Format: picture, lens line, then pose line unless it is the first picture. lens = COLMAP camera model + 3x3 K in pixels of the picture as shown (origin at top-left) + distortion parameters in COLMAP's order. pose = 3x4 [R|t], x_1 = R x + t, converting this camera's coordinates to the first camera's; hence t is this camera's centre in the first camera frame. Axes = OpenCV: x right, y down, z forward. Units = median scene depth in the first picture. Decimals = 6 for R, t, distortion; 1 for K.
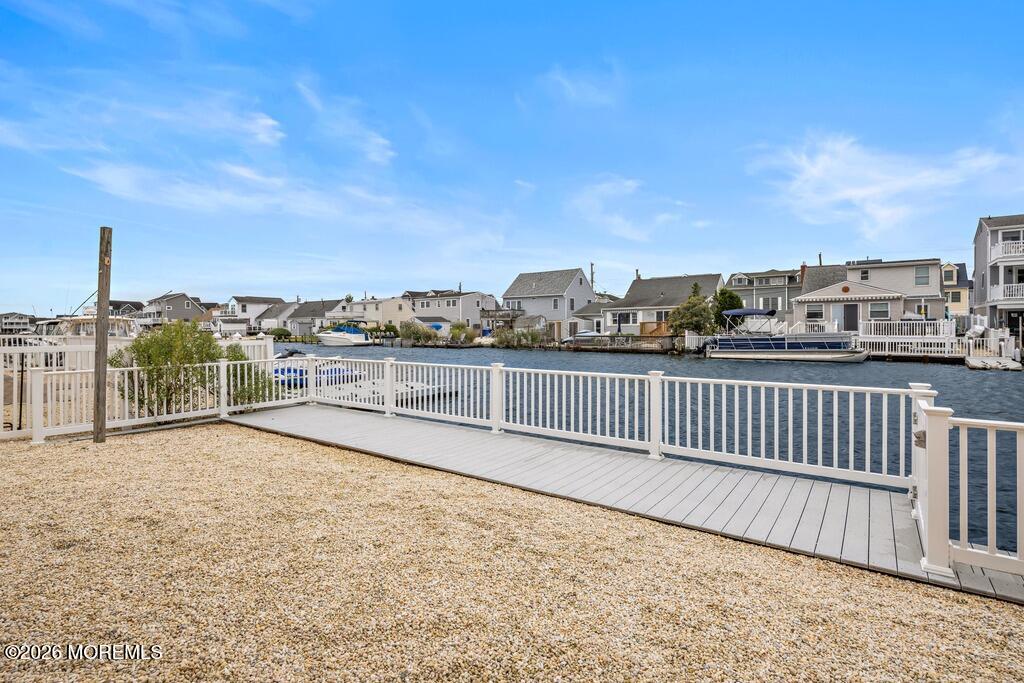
lens RADIAL K [[489.8, 0, 512.0], [0, 489.8, 341.5], [0, 0, 1]] dist [0.001566, -0.000051]
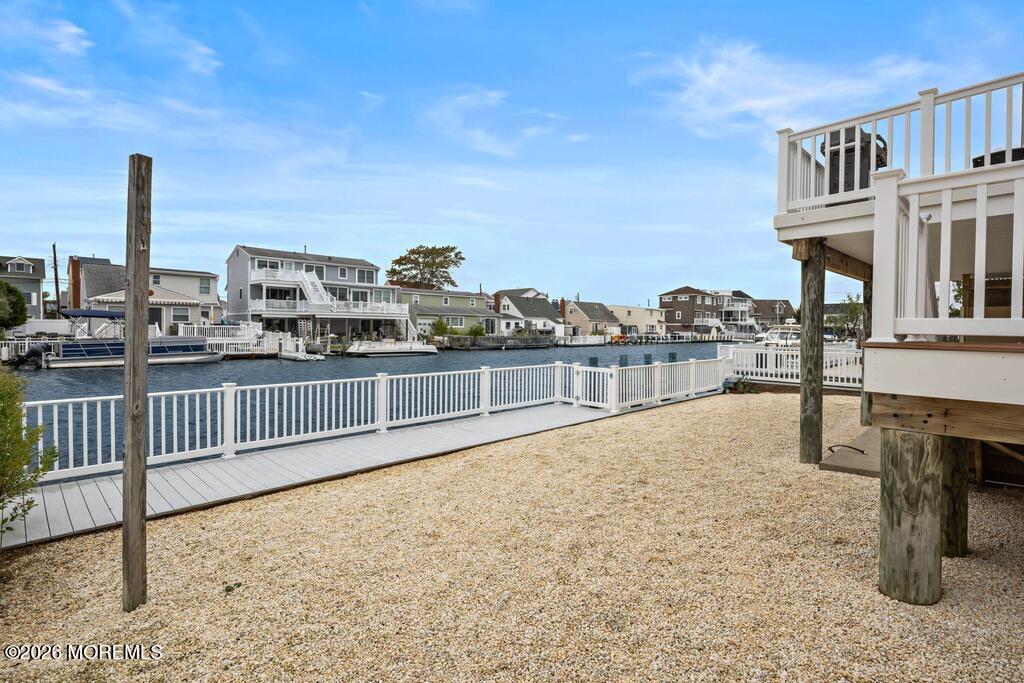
lens RADIAL K [[494.3, 0, 512.0], [0, 494.3, 341.5], [0, 0, 1]] dist [-0.002701, -0.001115]
pose [[0.142431, -0.021186, 0.989578, -0.143058], [0.018161, 0.999659, 0.018788, -0.006129], [-0.989638, 0.015295, 0.142767, 0.063612]]
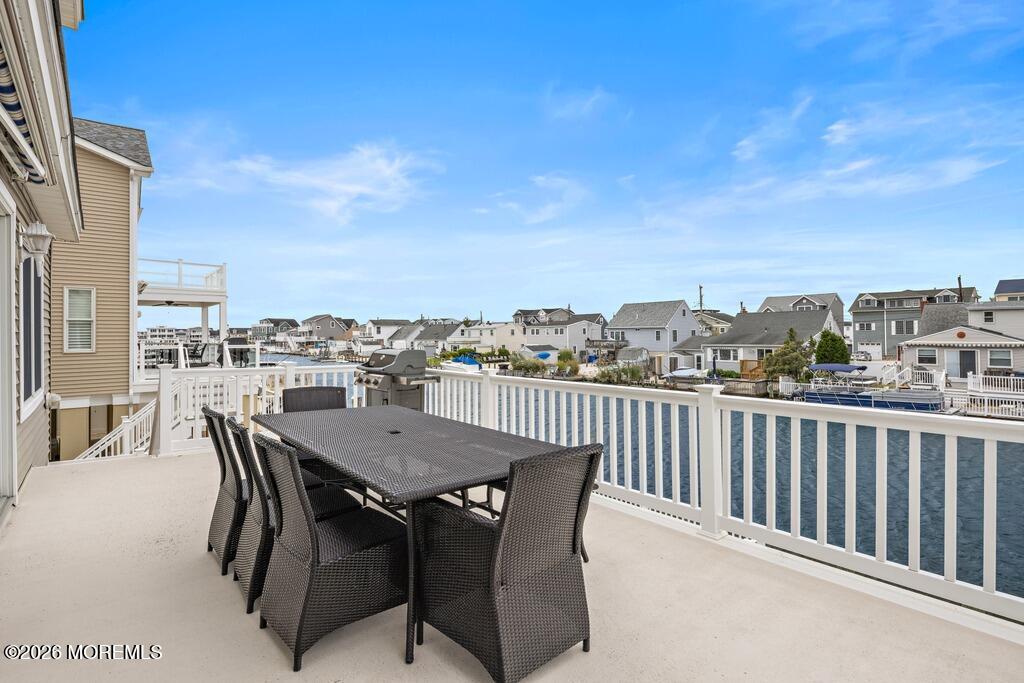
lens RADIAL K [[494.3, 0, 512.0], [0, 494.3, 341.5], [0, 0, 1]] dist [-0.002701, -0.001115]
pose [[0.973995, -0.006018, -0.226488, 0.024677], [0.002710, 0.999885, -0.014916, -0.049676], [0.226552, 0.013914, 0.973900, -0.087142]]
